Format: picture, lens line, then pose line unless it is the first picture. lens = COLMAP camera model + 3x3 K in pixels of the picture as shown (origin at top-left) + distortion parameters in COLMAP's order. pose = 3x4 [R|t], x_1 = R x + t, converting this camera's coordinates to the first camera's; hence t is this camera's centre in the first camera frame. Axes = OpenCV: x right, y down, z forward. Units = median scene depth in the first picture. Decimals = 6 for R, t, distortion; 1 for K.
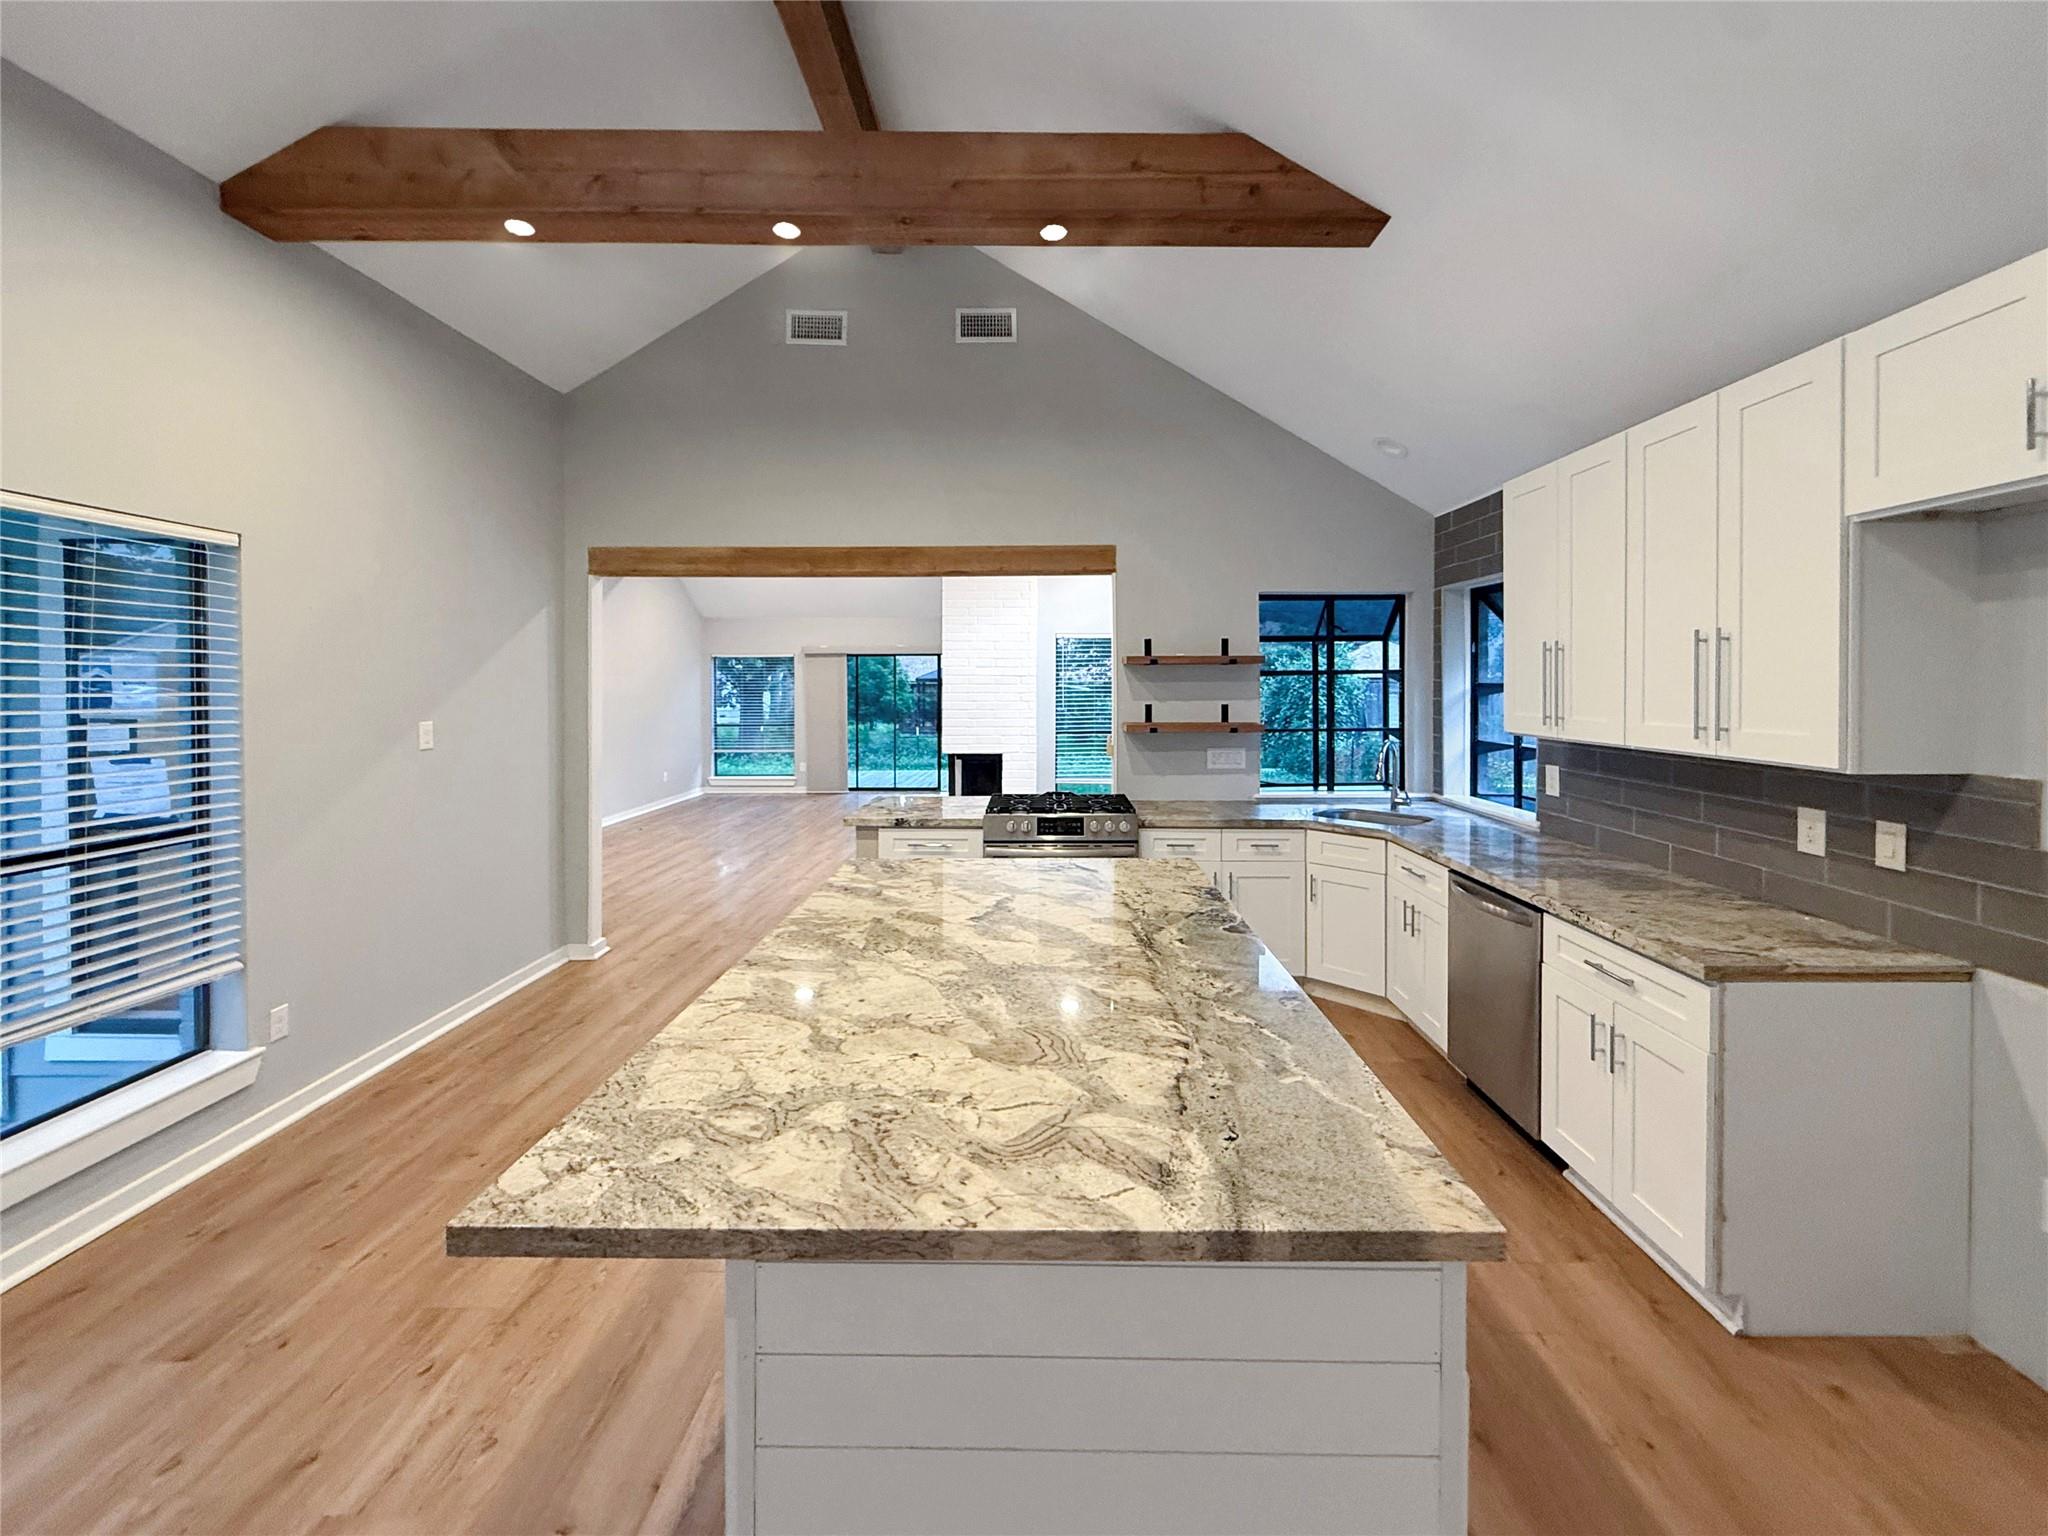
lens RADIAL K [[842.6, 0, 1041.4], [0, 842.6, 685.1], [0, 0, 1]] dist [-0.000746, -0.000036]
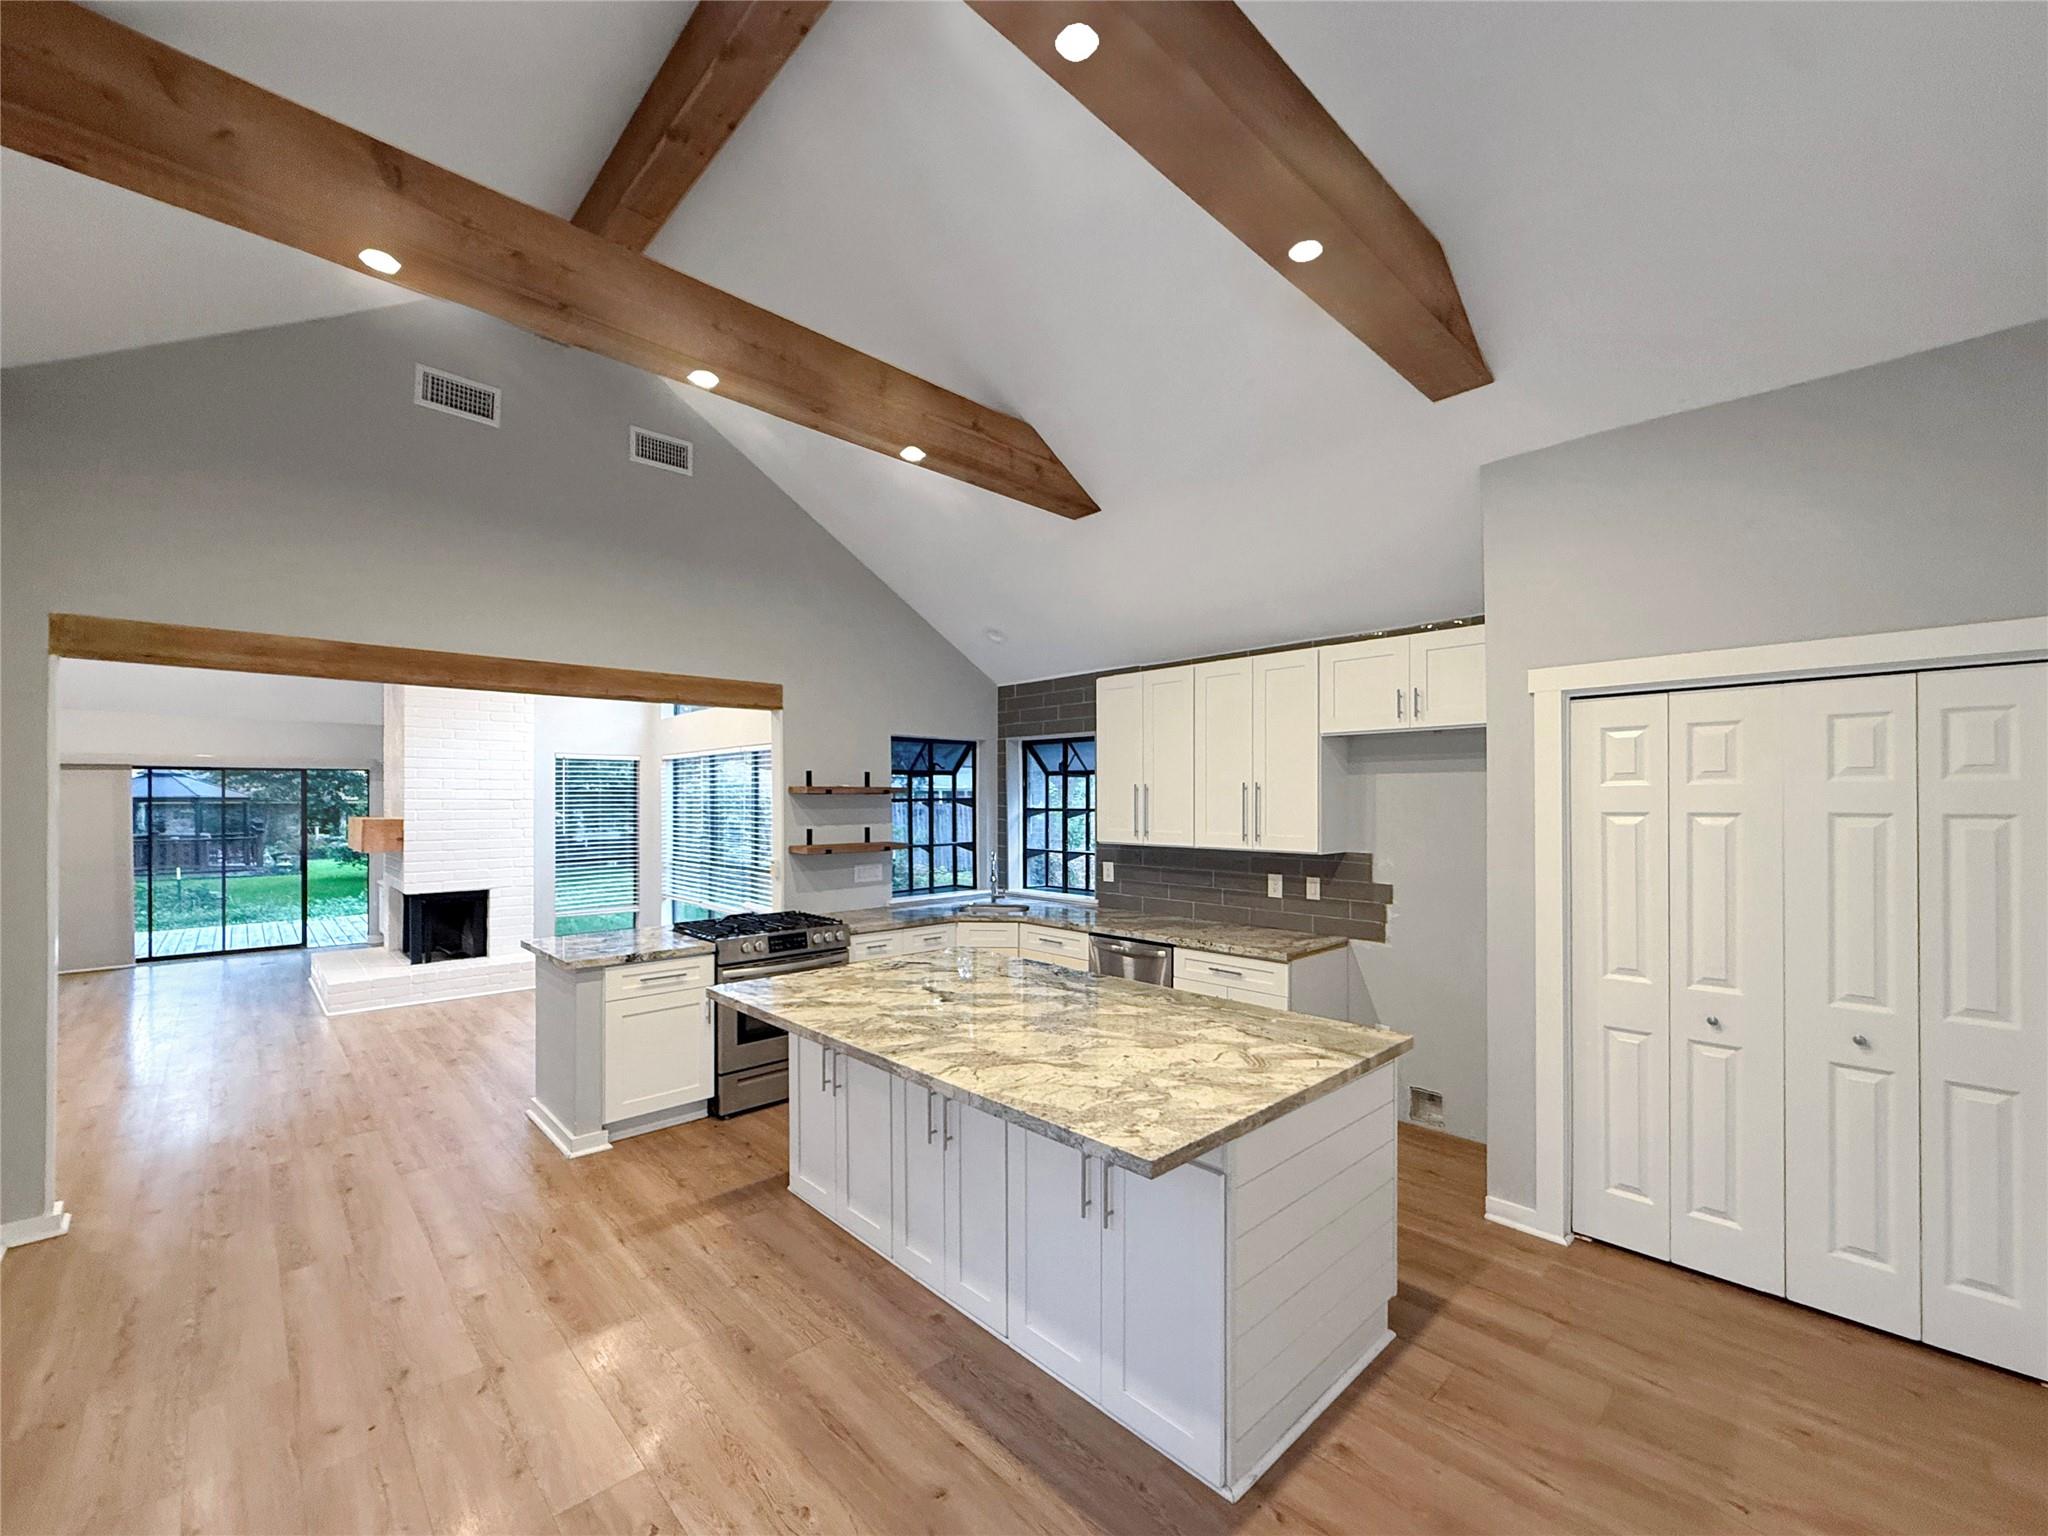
lens RADIAL K [[830.3, 0, 1025.4], [0, 830.3, 794.9], [0, 0, 1]] dist [0.000274, -0.000006]
pose [[0.724011, 0.003571, 0.689779, -0.703404], [0.003059, 0.999960, -0.008387, -0.020566], [-0.689782, 0.008182, 0.723971, -0.002083]]
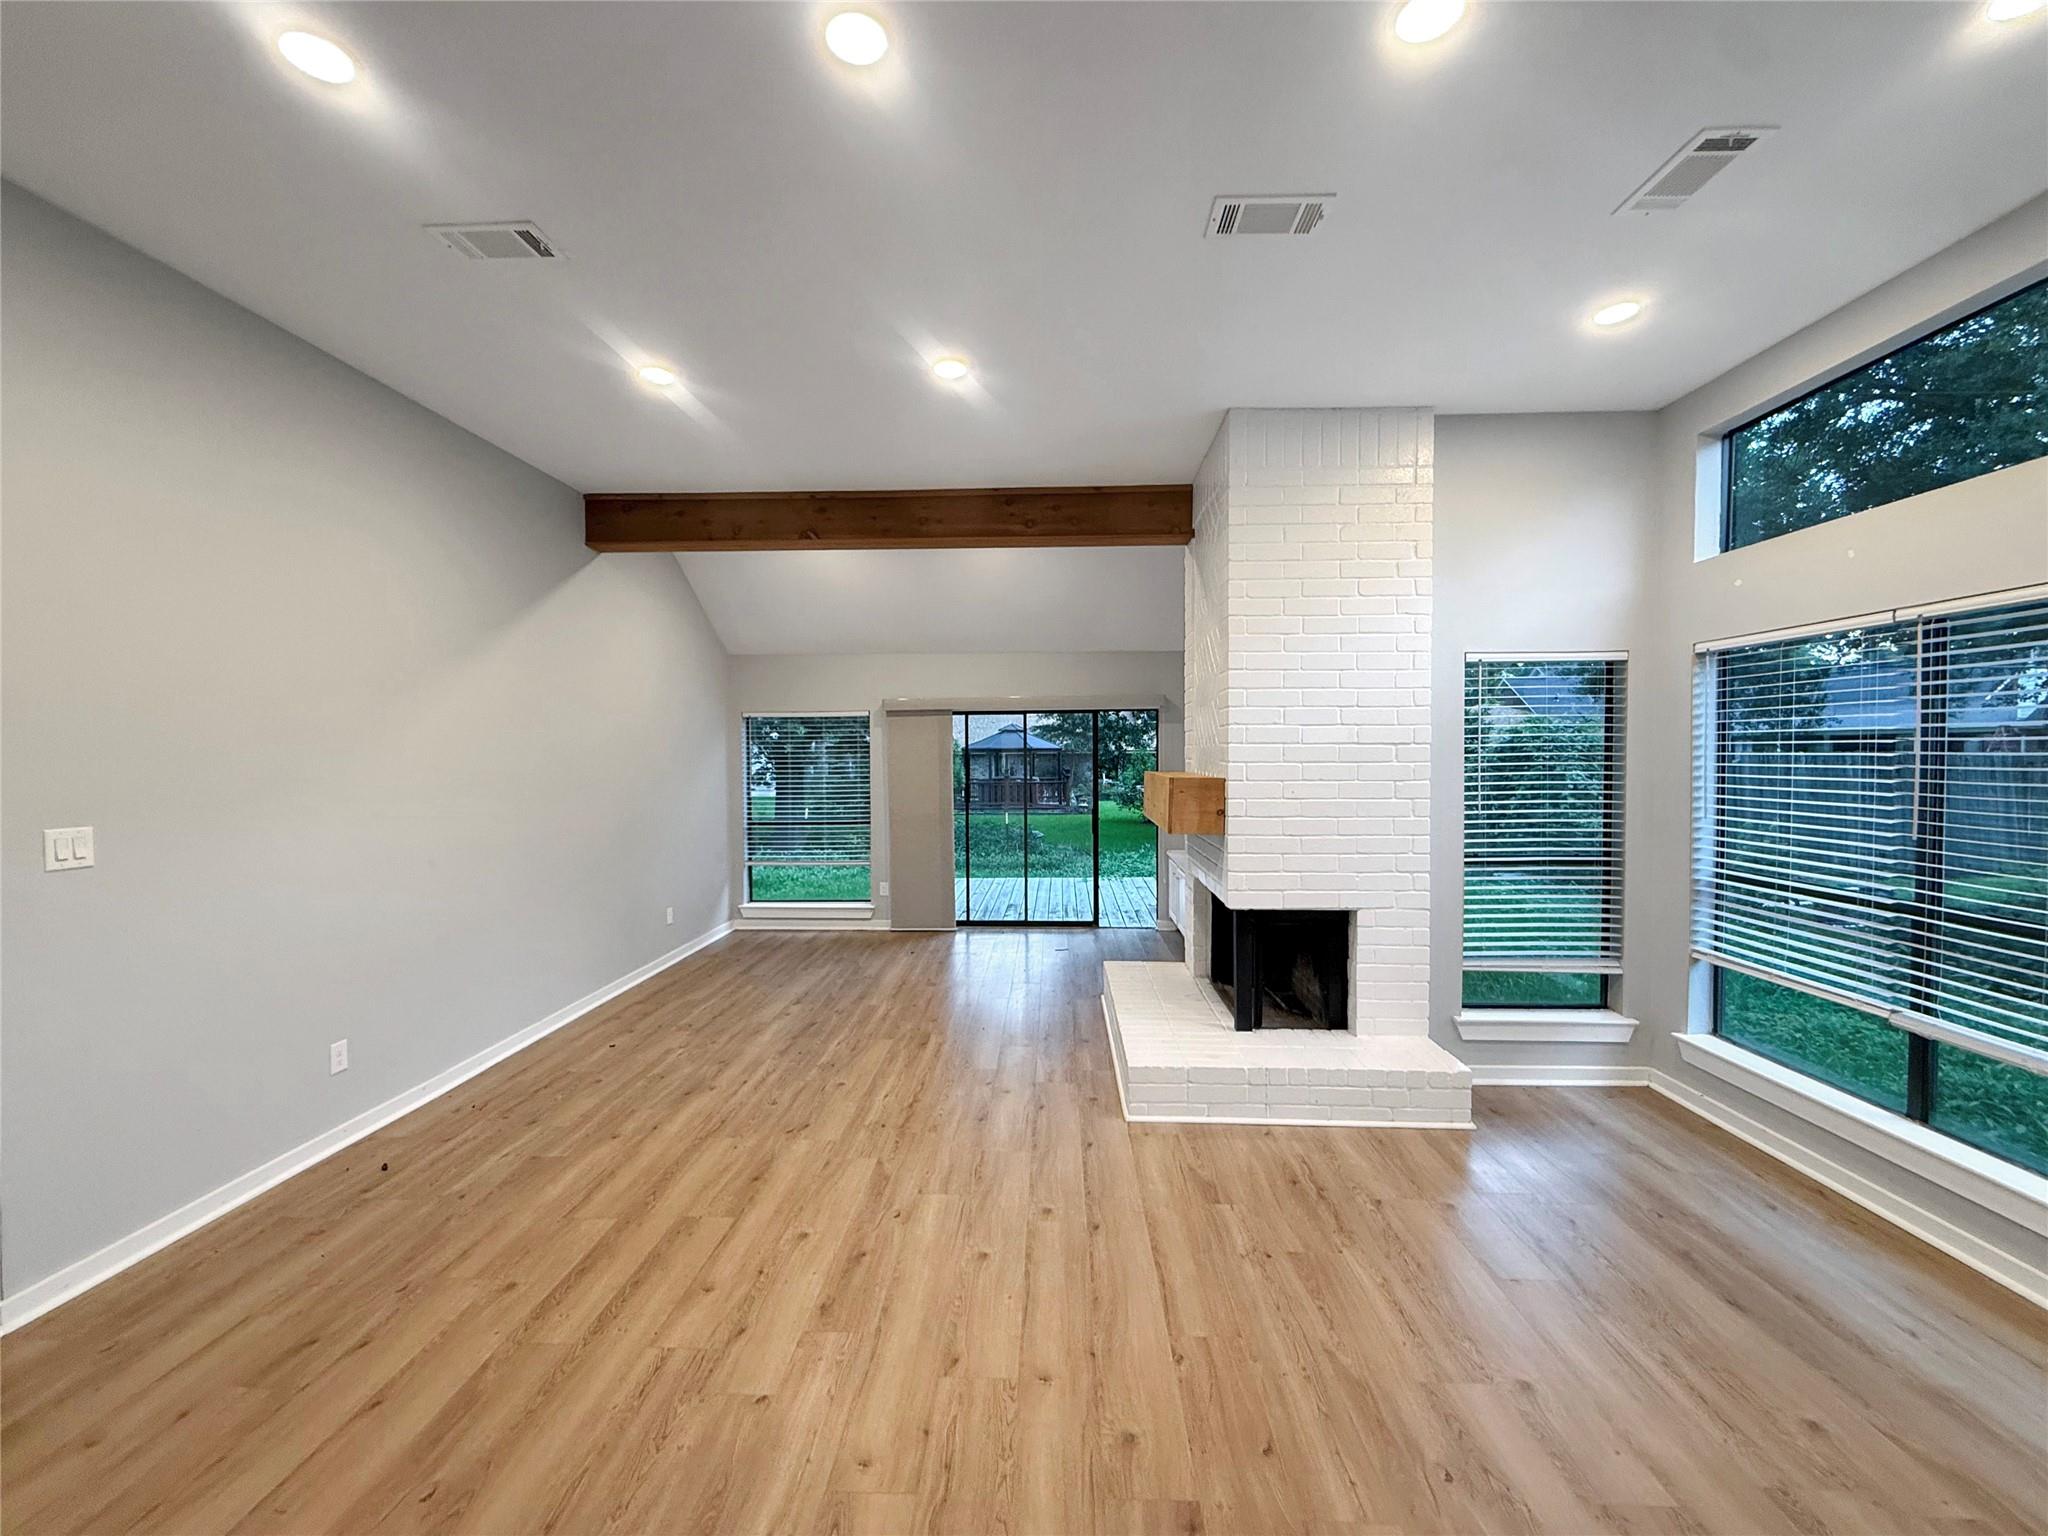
lens RADIAL K [[822.0, 0, 1024.0], [0, 822.0, 768.0], [0, 0, 1]] dist [0.000839, 0.000092]
pose [[0.999155, -0.003319, -0.040957, -0.627564], [0.004001, 0.999855, 0.016582, -0.017326], [0.040896, -0.016732, 0.999023, 1.589321]]
